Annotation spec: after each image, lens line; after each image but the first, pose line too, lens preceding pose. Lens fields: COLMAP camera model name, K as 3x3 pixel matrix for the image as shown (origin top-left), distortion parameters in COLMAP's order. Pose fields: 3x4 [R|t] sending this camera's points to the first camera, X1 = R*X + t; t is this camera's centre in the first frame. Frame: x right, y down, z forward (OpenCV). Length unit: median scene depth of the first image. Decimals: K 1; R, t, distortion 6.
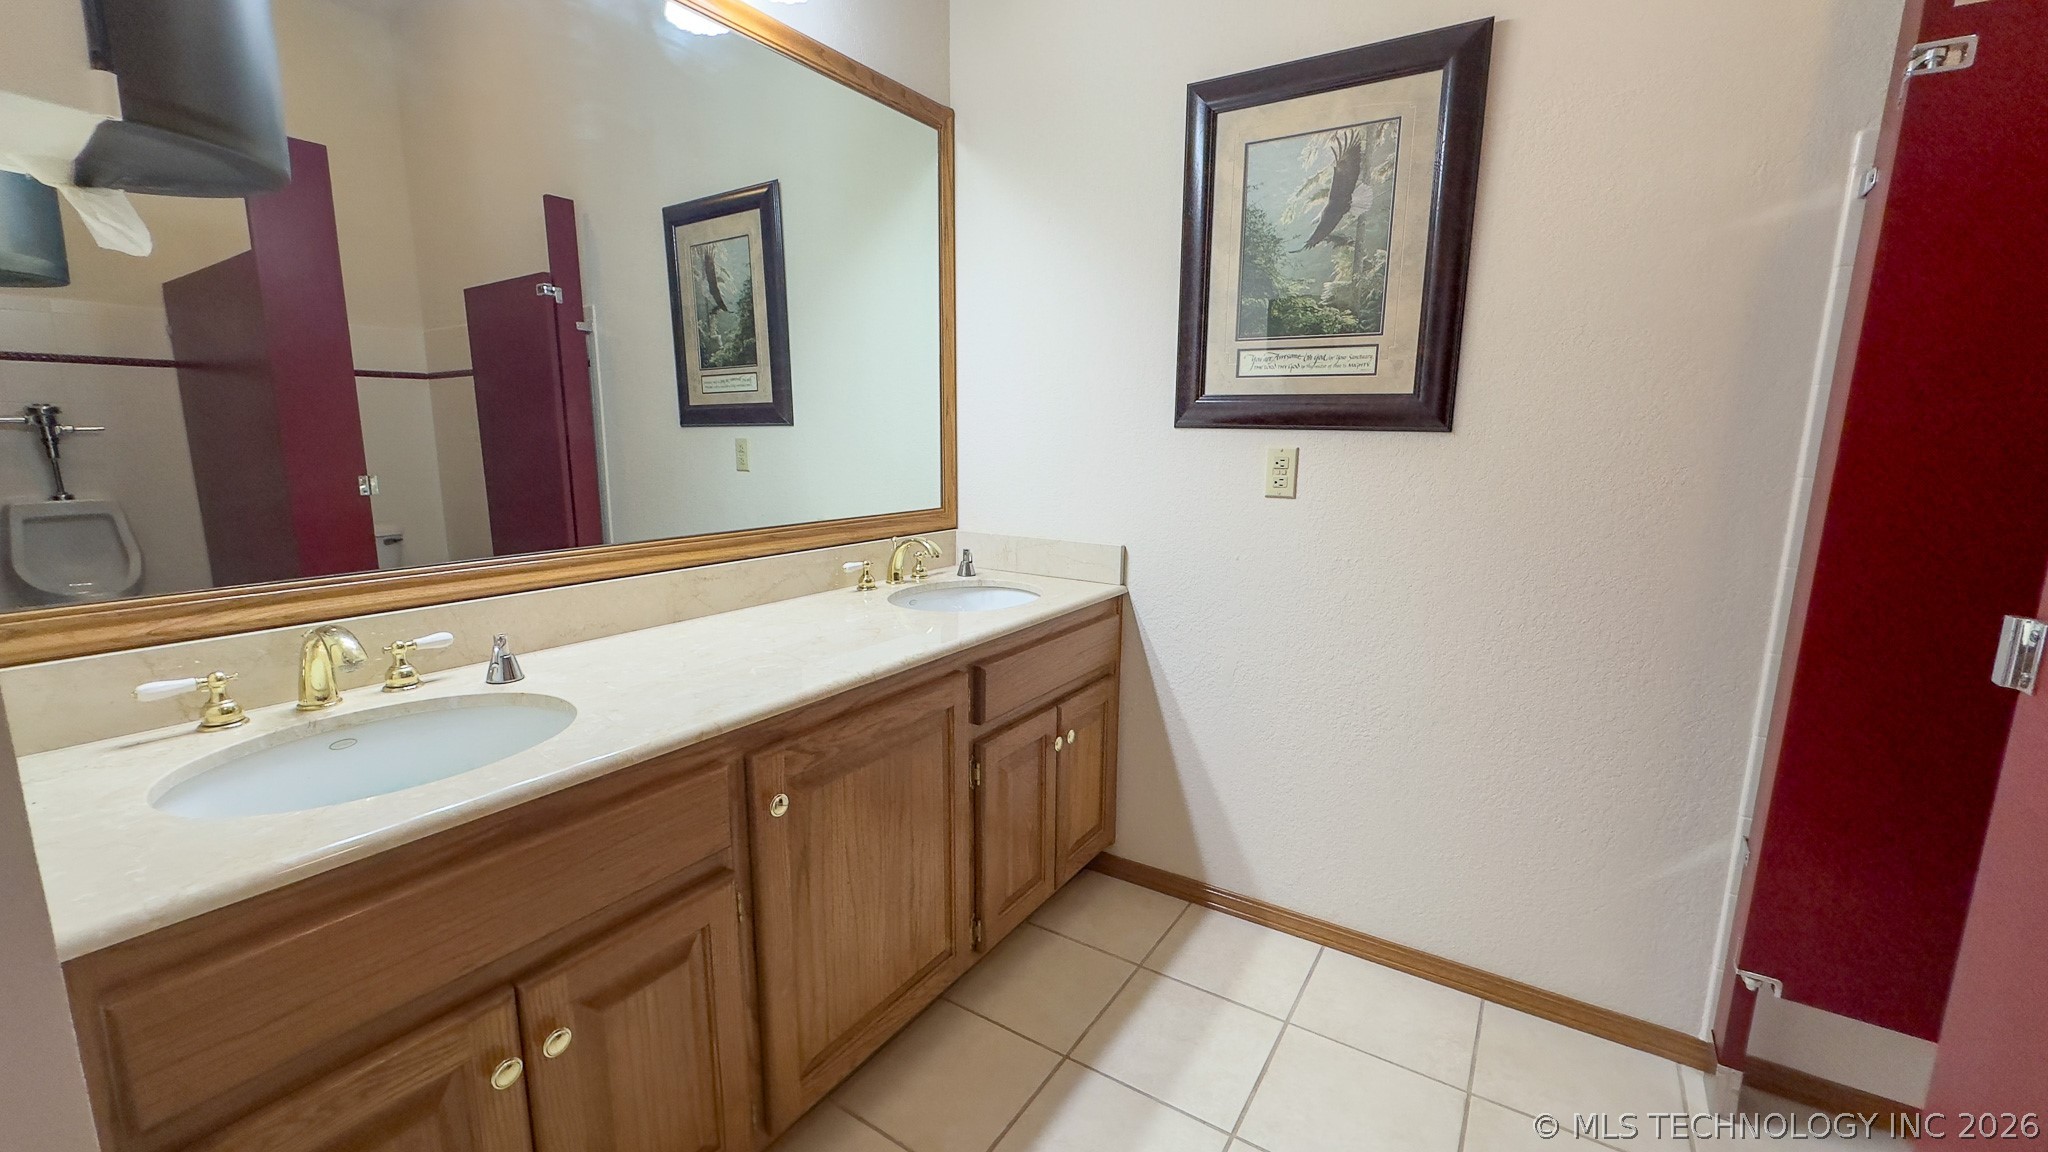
lens RADIAL K [[829.2, 0, 1024.0], [0, 829.2, 576.0], [0, 0, 1]] dist [-0.002761, 0.000418]
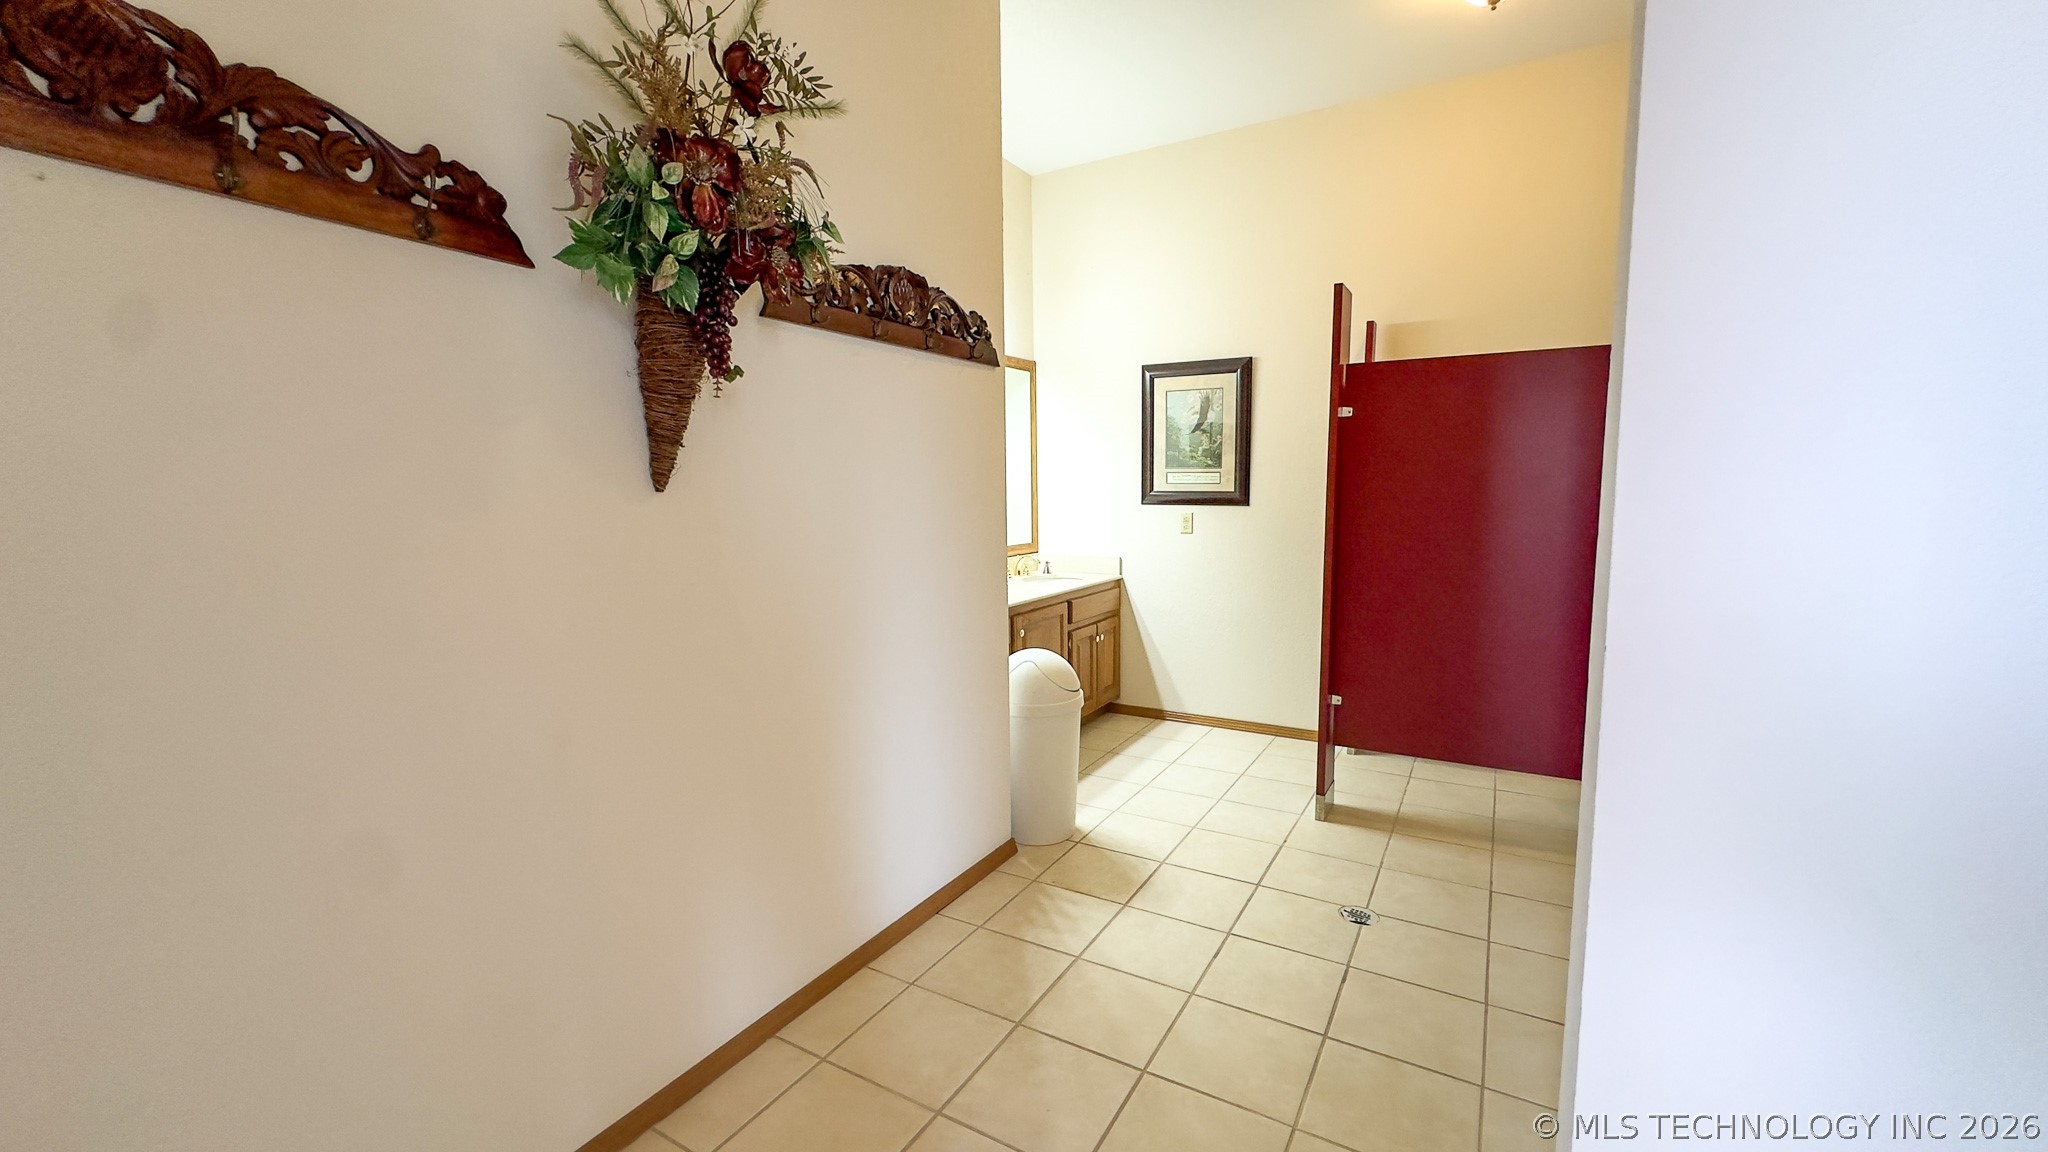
lens RADIAL K [[829.2, 0, 1024.0], [0, 829.2, 576.0], [0, 0, 1]] dist [-0.002761, 0.000418]
pose [[0.998752, -0.026235, 0.042501, -0.267816], [0.028574, 0.998056, -0.055387, 0.149411], [-0.040965, 0.056533, 0.997560, -1.382307]]
